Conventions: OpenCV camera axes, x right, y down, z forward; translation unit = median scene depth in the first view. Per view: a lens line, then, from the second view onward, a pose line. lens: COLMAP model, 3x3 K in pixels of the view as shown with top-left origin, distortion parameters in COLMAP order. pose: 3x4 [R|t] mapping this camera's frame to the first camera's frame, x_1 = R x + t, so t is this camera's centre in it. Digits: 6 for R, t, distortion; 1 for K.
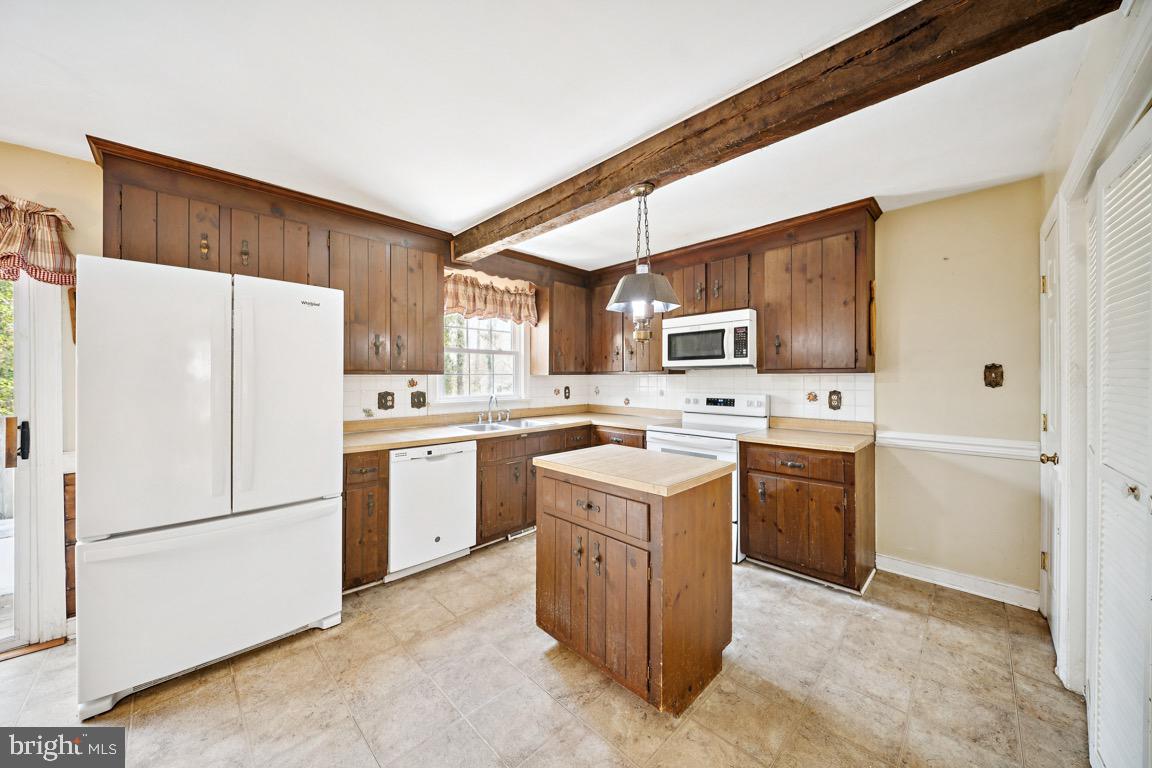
lens RADIAL K [[401.5, 0, 573.8], [0, 401.5, 379.5], [0, 0, 1]] dist [0.001531, -0.002041]
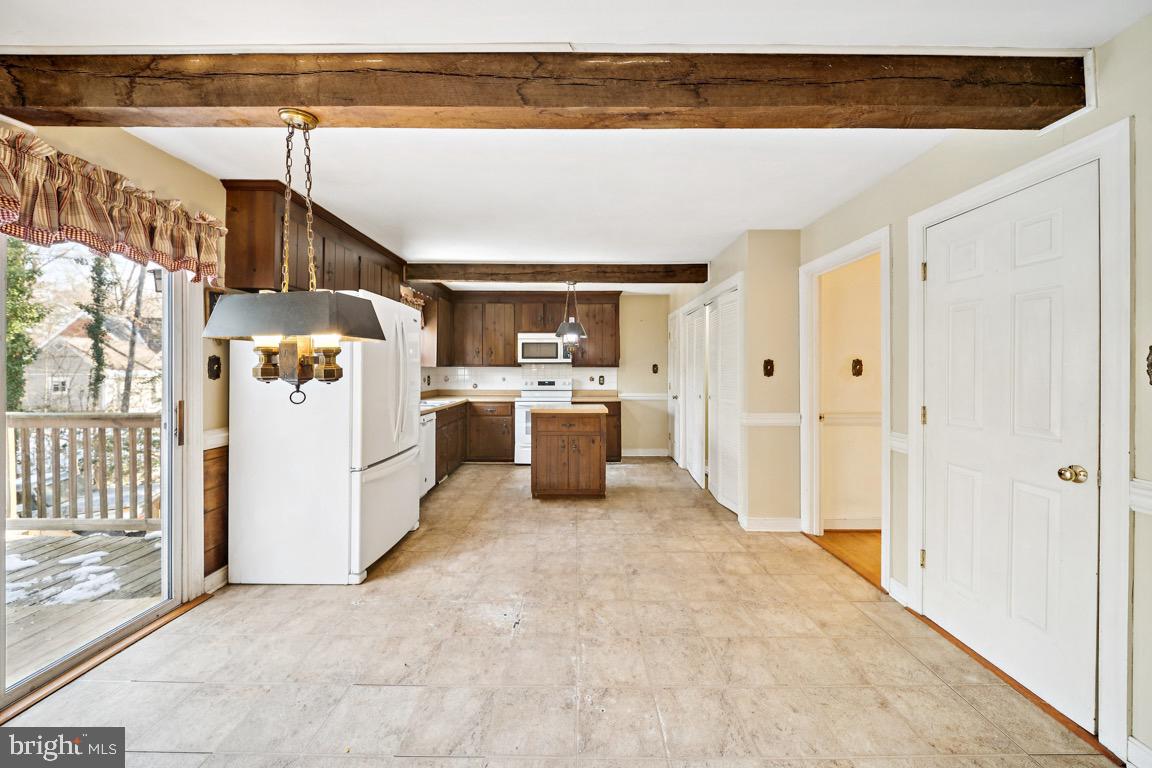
lens RADIAL K [[401.5, 0, 576.0], [0, 401.5, 372.9], [0, 0, 1]] dist [0.001531, -0.002041]
pose [[0.712687, -0.001686, 0.701480, -0.895043], [-0.000271, 0.999996, 0.002678, 0.007341], [-0.701482, -0.002098, 0.712684, -0.381440]]
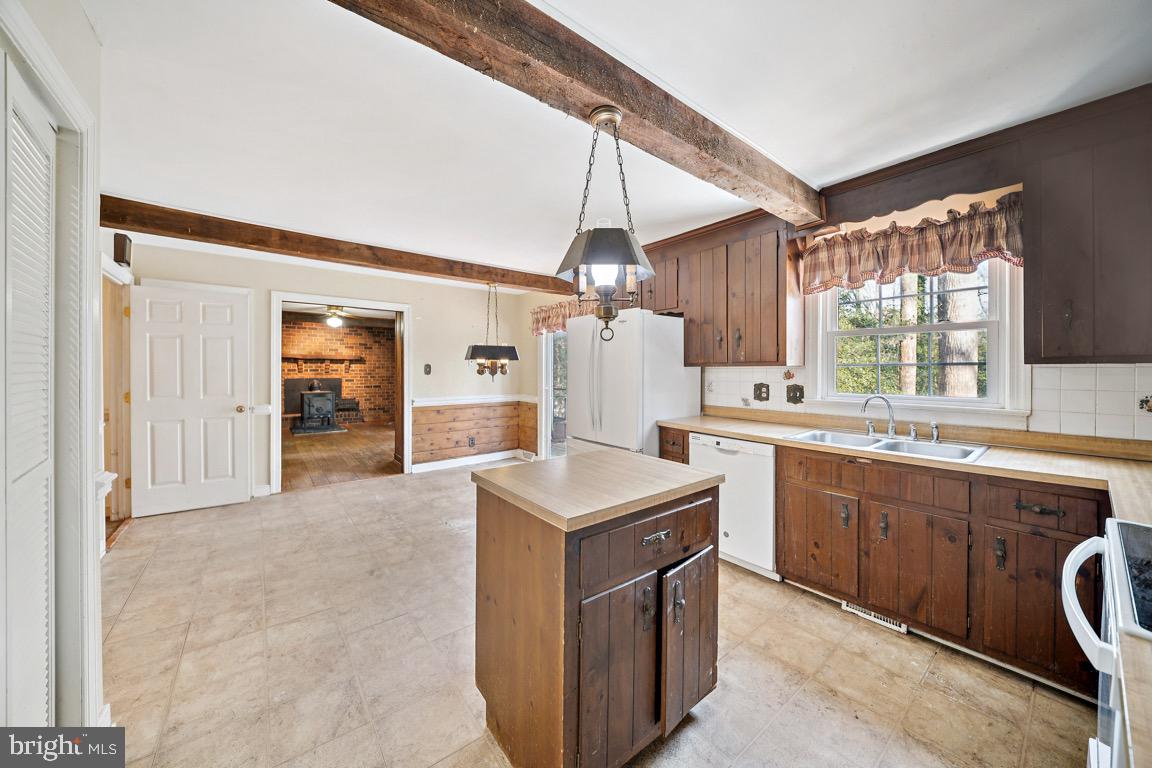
lens RADIAL K [[401.5, 0, 579.0], [0, 401.5, 372.9], [0, 0, 1]] dist [0.001531, -0.002041]
pose [[-0.112899, 0.011924, -0.993535, 0.616558], [-0.004766, 0.999910, 0.012542, -0.006169], [0.993595, 0.006151, -0.112832, 0.691875]]
